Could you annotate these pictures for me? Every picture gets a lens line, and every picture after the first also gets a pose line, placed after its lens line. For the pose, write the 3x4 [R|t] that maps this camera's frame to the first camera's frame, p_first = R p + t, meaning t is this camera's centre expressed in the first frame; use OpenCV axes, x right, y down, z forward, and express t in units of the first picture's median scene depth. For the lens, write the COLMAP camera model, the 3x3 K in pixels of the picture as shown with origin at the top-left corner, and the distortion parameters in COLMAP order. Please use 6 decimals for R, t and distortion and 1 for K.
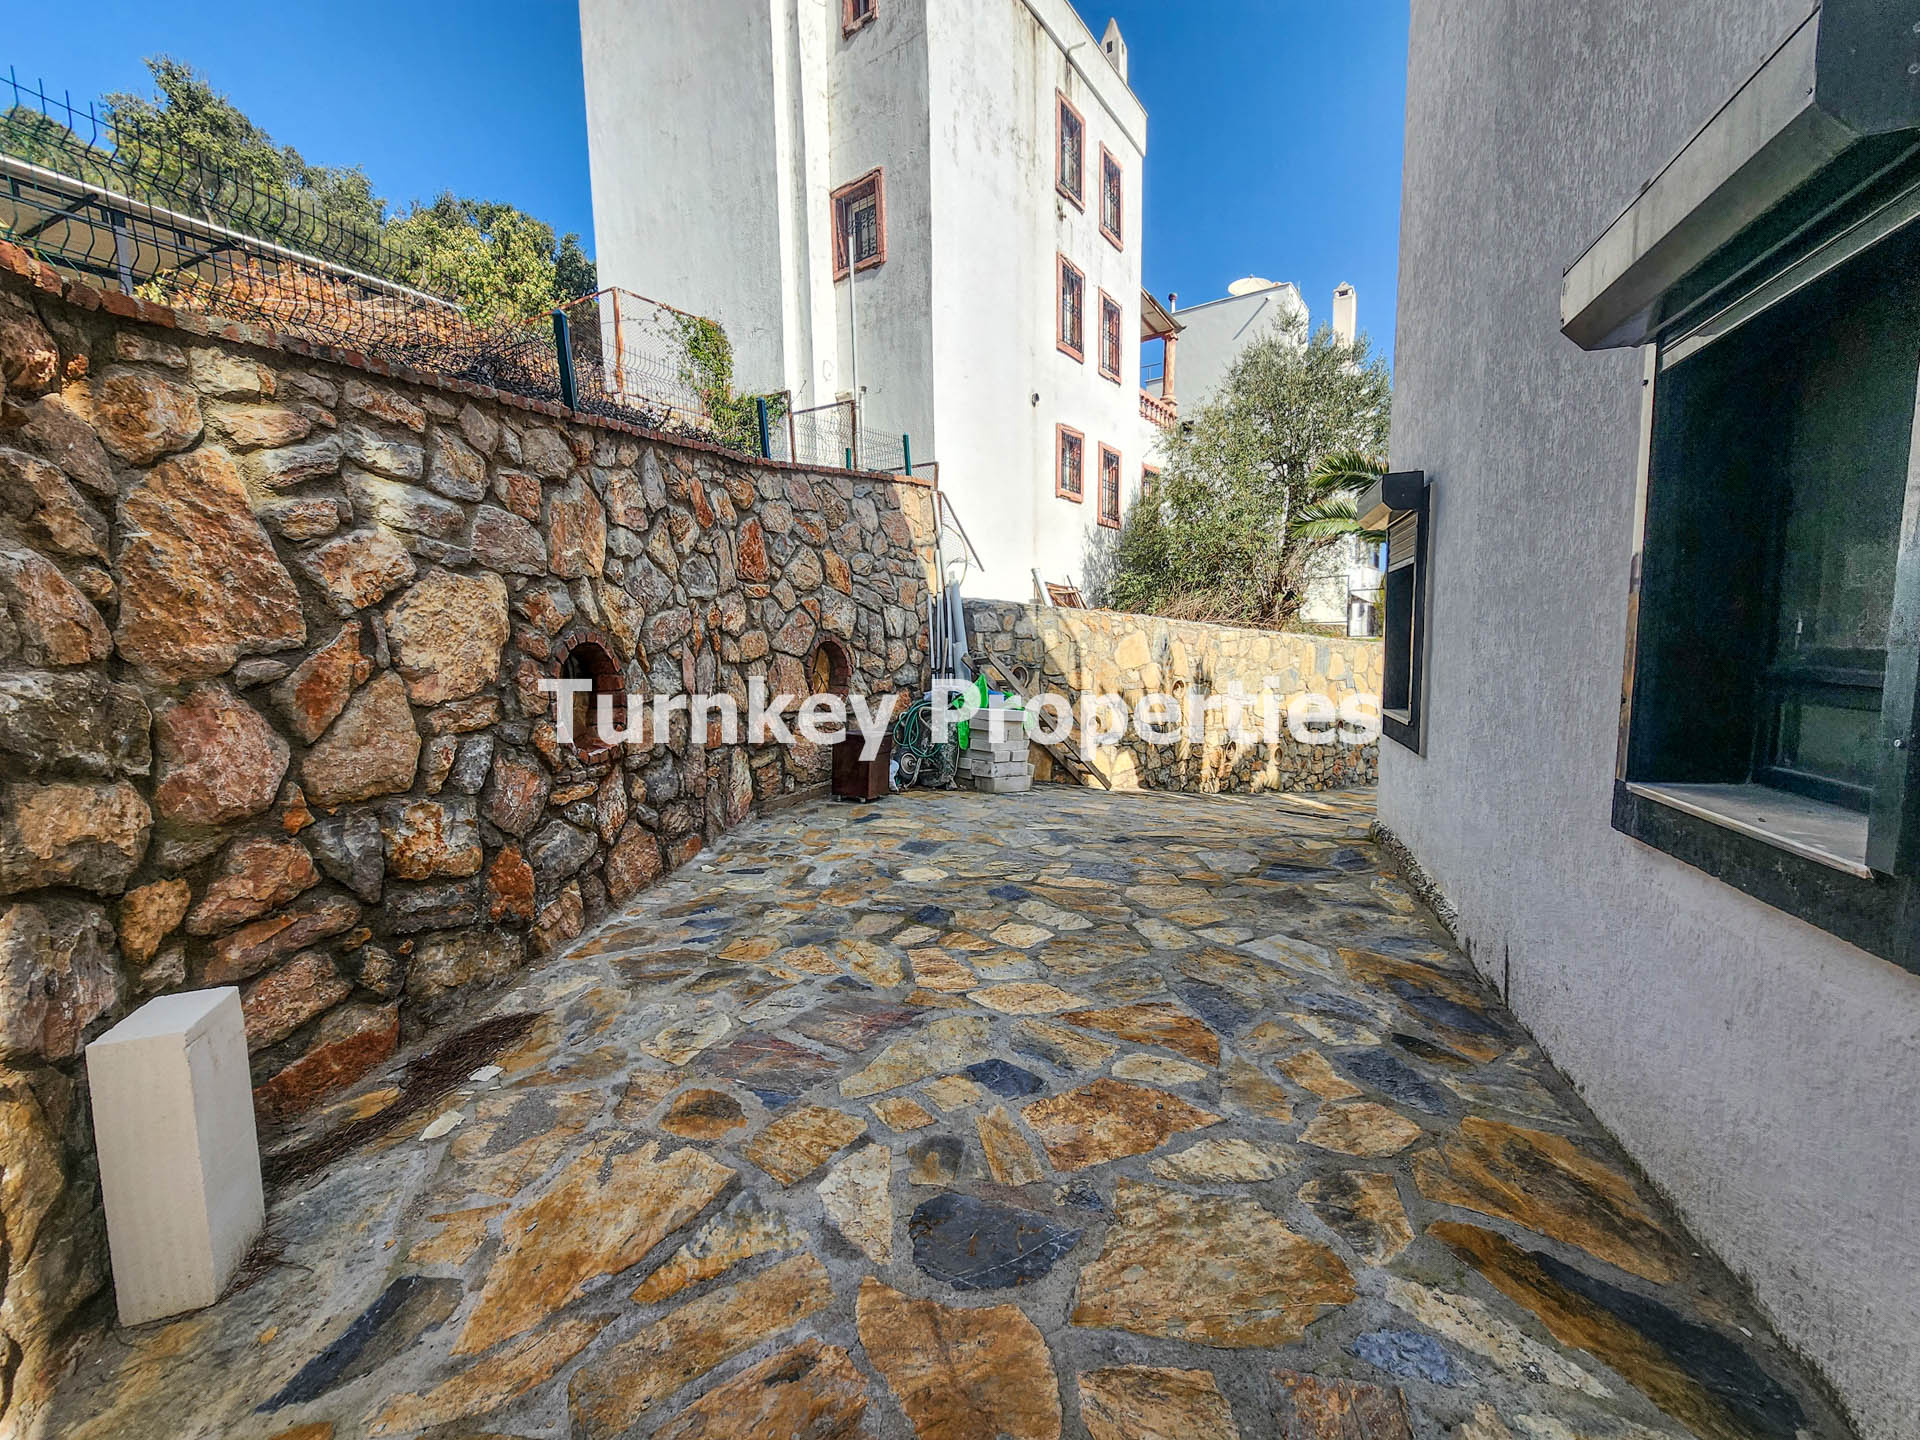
lens RADIAL K [[783.9, 0, 969.7], [0, 783.9, 722.0], [0, 0, 1]] dist [-0.001694, 0.000130]
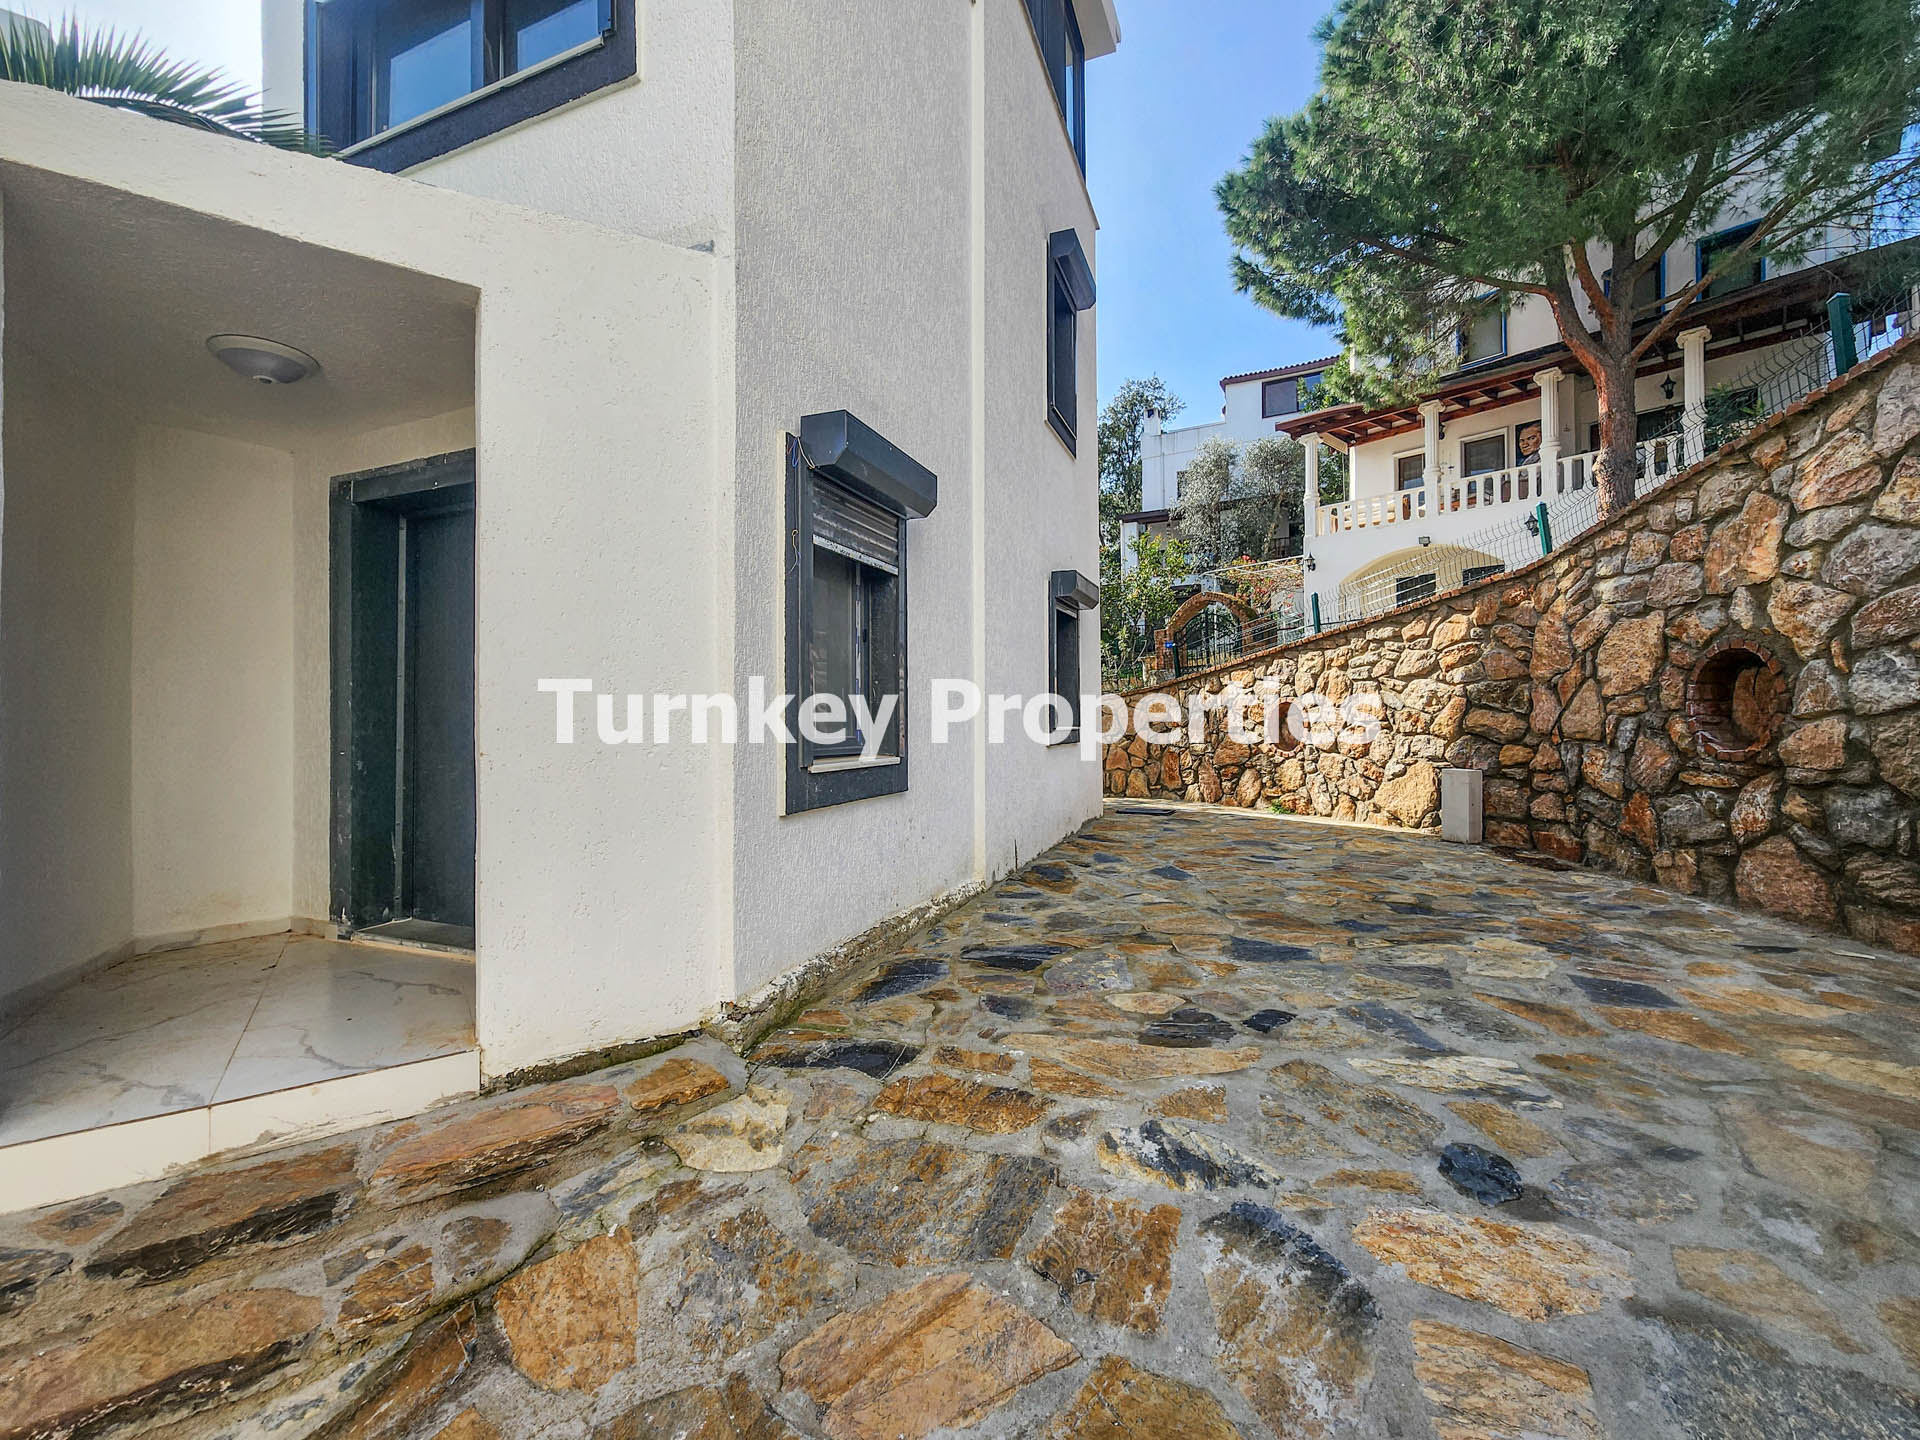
lens RADIAL K [[783.9, 0, 969.7], [0, 783.9, 722.0], [0, 0, 1]] dist [-0.001694, 0.000130]
pose [[-0.997622, 0.024594, 0.064383, 0.582247], [0.030934, 0.994566, 0.099407, -0.164059], [-0.061588, 0.101162, -0.992962, 2.495433]]
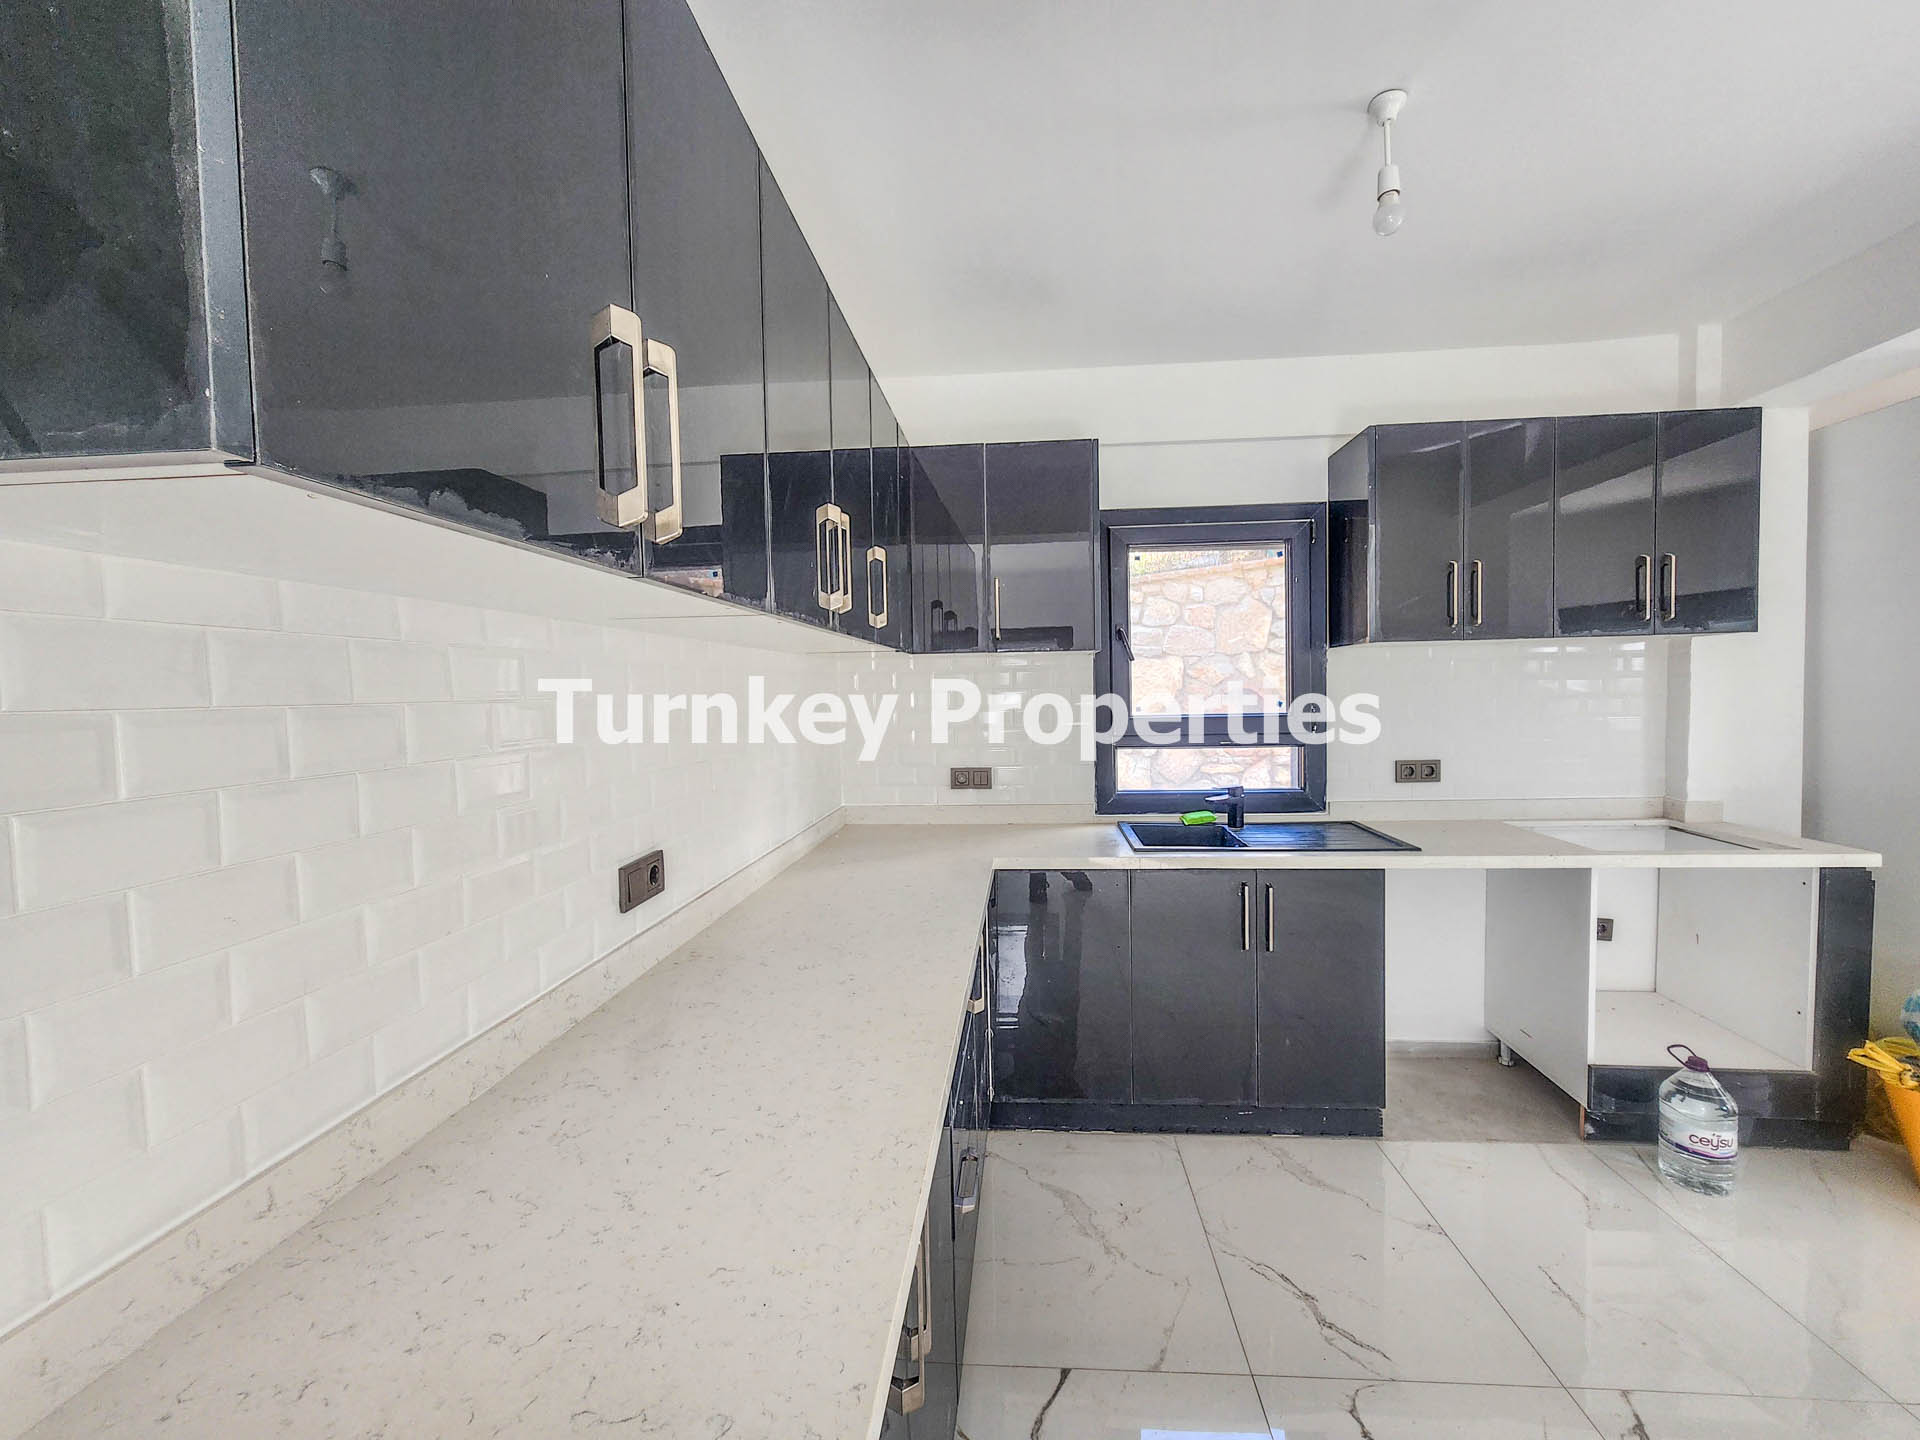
lens RADIAL K [[783.9, 0, 969.7], [0, 783.9, 722.0], [0, 0, 1]] dist [-0.001694, 0.000130]
pose [[0.237161, 0.070367, -0.968919, 1.302564], [-0.092694, 0.994462, 0.049534, -0.065106], [0.967038, 0.078065, 0.242370, -0.045990]]
